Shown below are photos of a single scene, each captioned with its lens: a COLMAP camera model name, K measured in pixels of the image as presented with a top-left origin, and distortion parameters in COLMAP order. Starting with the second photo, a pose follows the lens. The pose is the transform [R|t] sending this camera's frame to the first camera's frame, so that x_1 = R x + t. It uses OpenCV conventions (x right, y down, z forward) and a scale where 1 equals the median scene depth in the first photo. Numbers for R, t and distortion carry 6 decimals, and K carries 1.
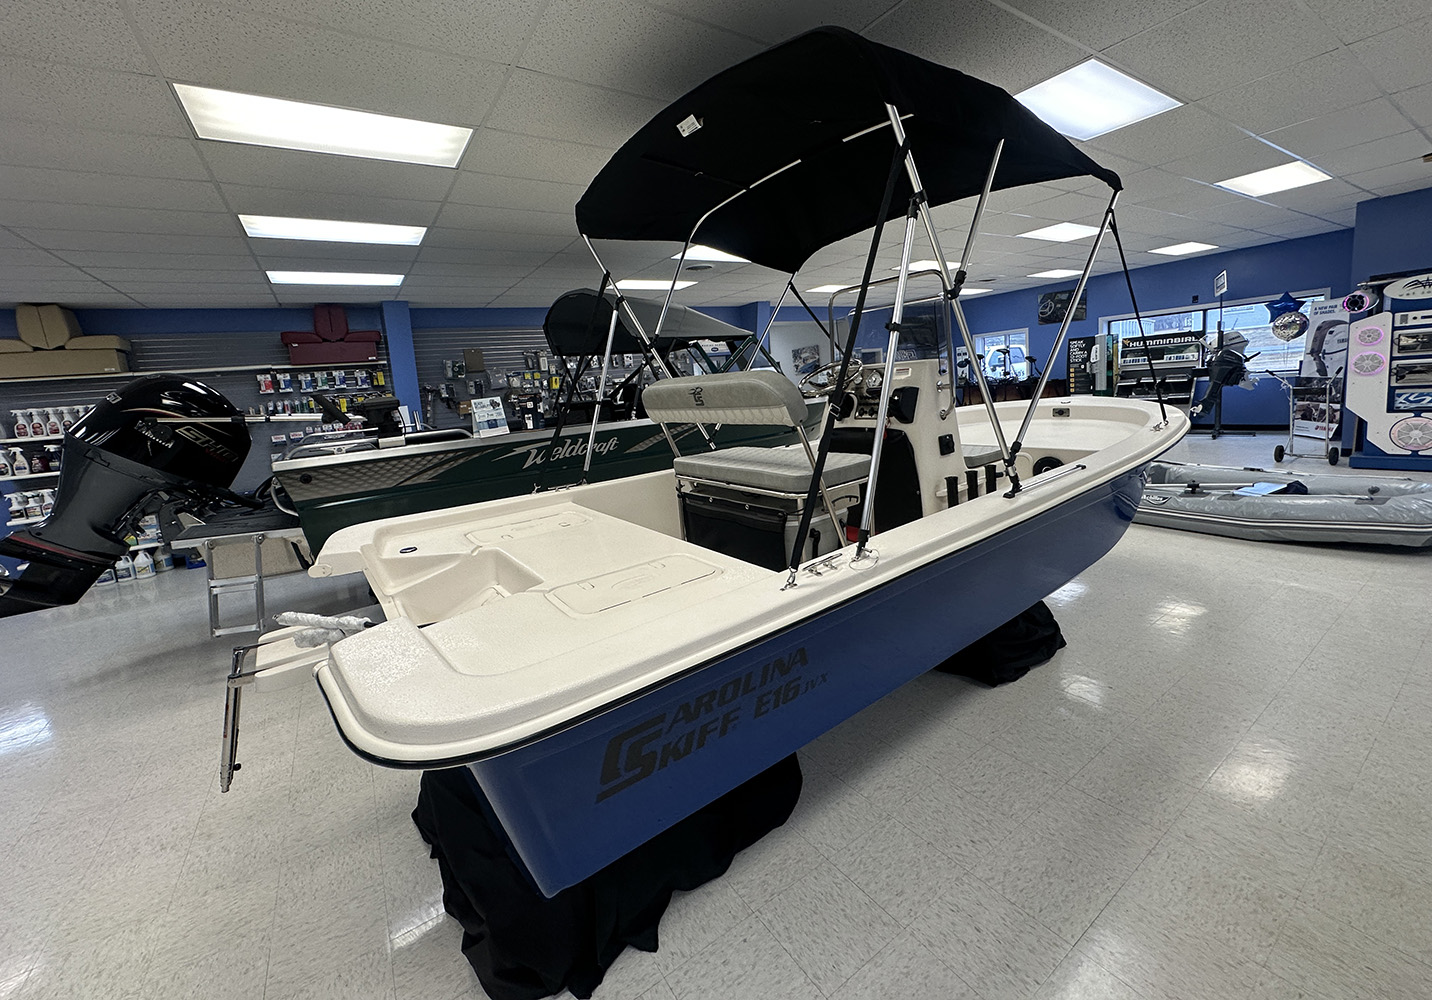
lens RADIAL K [[544.3, 0, 723.7], [0, 544.3, 456.5], [0, 0, 1]] dist [-0.001806, -0.000177]
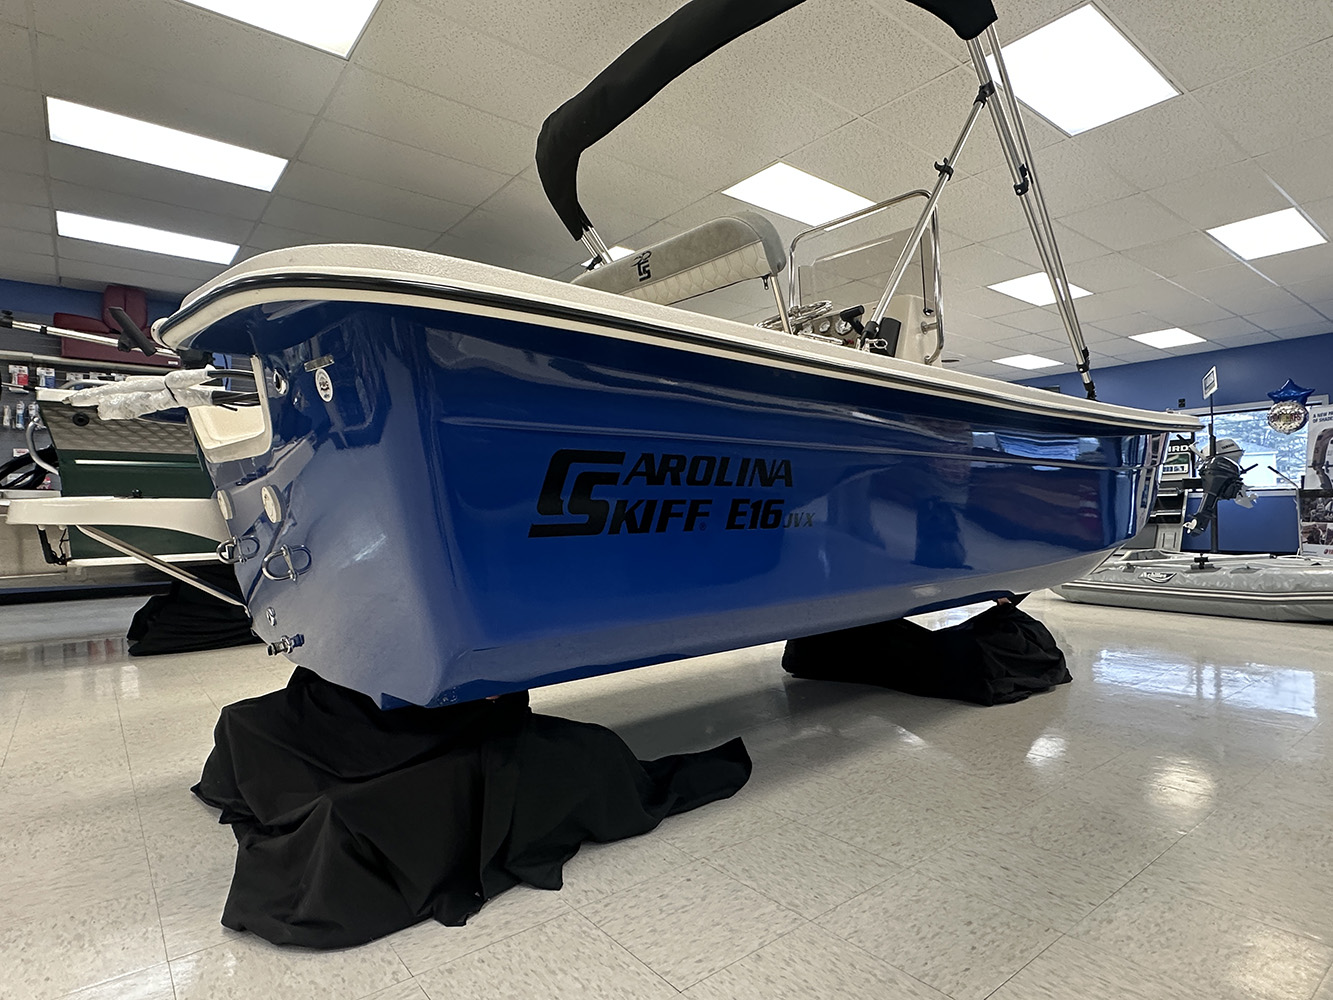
lens RADIAL K [[696.6, 0, 666.5], [0, 696.6, 500.0], [0, 0, 1]] dist [-0.002087, 0.000269]
pose [[0.994569, 0.072903, 0.074283, -0.030473], [-0.061743, 0.987824, -0.142798, 0.175470], [-0.083789, 0.137436, 0.986960, 0.013304]]
